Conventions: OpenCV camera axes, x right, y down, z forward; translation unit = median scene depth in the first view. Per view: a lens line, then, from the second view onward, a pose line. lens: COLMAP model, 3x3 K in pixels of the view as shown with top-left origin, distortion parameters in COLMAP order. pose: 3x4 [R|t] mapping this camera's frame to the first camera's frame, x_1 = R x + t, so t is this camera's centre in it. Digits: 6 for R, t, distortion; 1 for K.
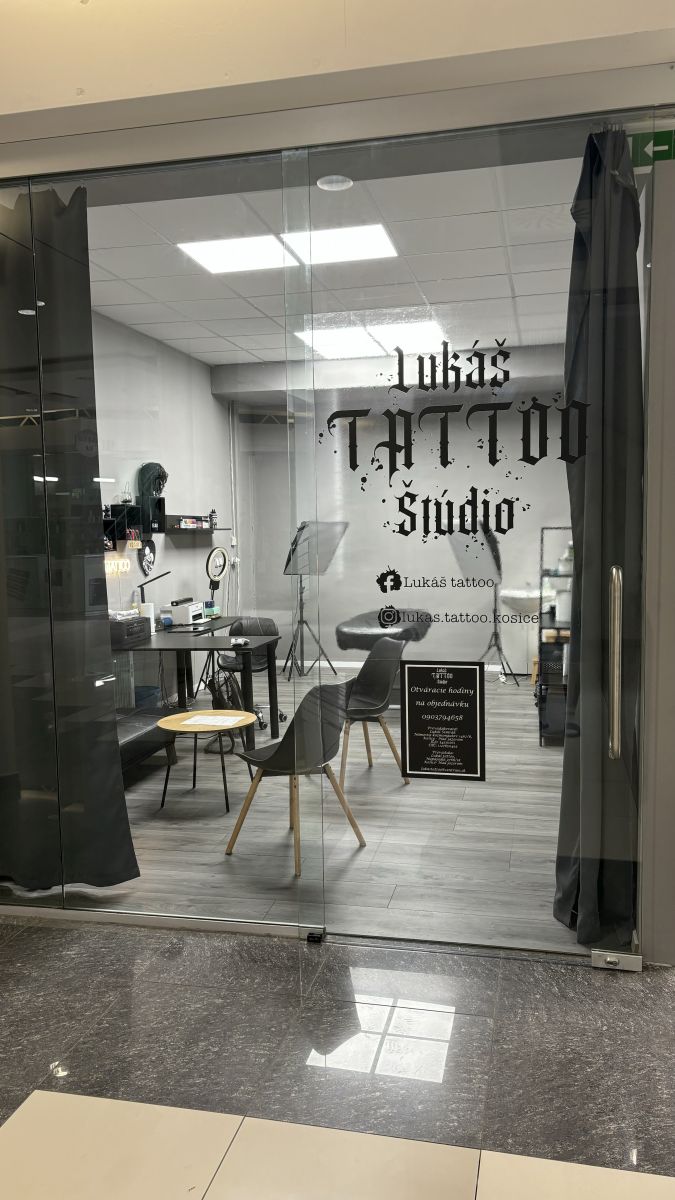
lens RADIAL K [[896.1, 0, 335.6], [0, 896.1, 600.0], [0, 0, 1]] dist [0.086407, 0.001912]
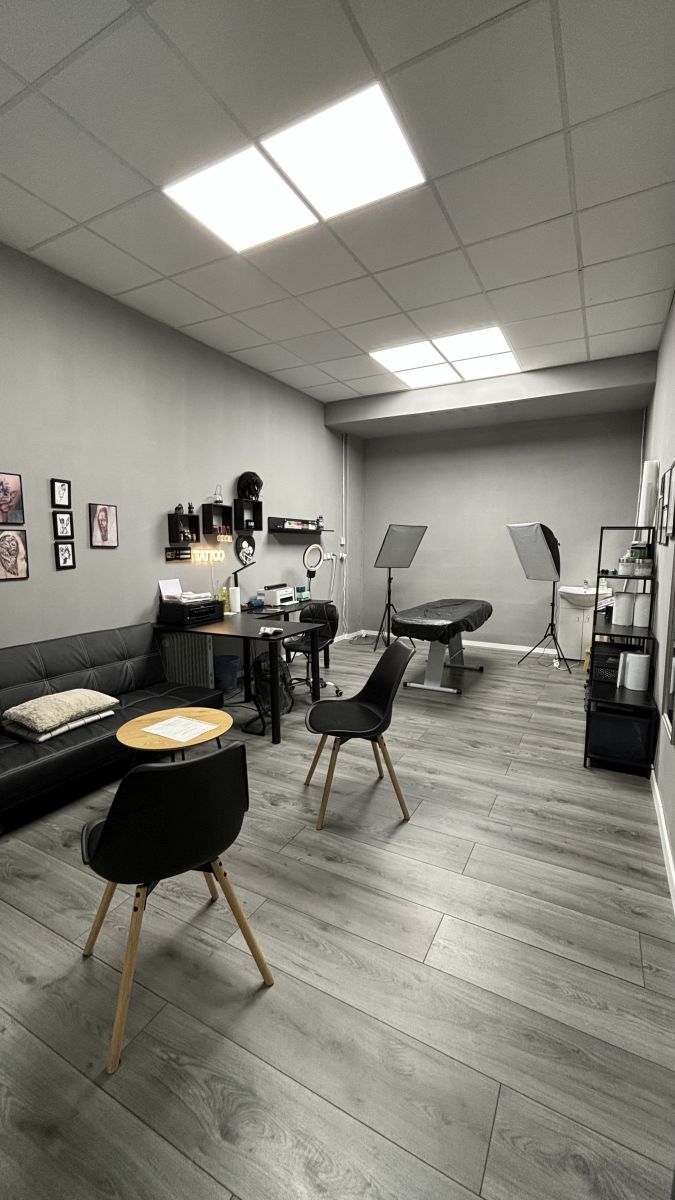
lens RADIAL K [[484.0, 0, 340.1], [0, 484.0, 598.9], [0, 0, 1]] dist [-0.000491, -0.000007]
pose [[0.963985, 0.046810, -0.261806, 0.090059], [-0.037177, 0.998441, 0.041630, -0.012662], [0.263346, -0.030397, 0.964222, 0.387212]]
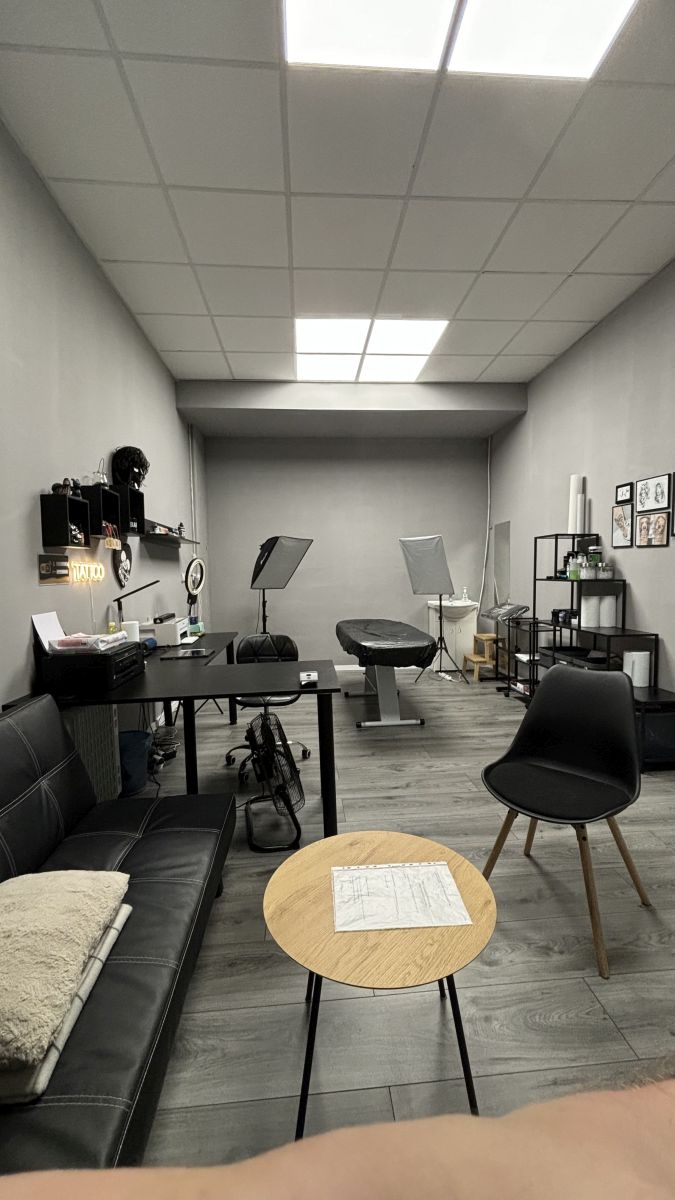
lens RADIAL K [[484.0, 0, 338.8], [0, 484.0, 600.1], [0, 0, 1]] dist [-0.000491, -0.000007]
pose [[0.953965, -0.016802, 0.299447, -0.152227], [0.023980, 0.999506, -0.020313, -0.001956], [-0.298957, 0.026558, 0.953897, 0.518783]]
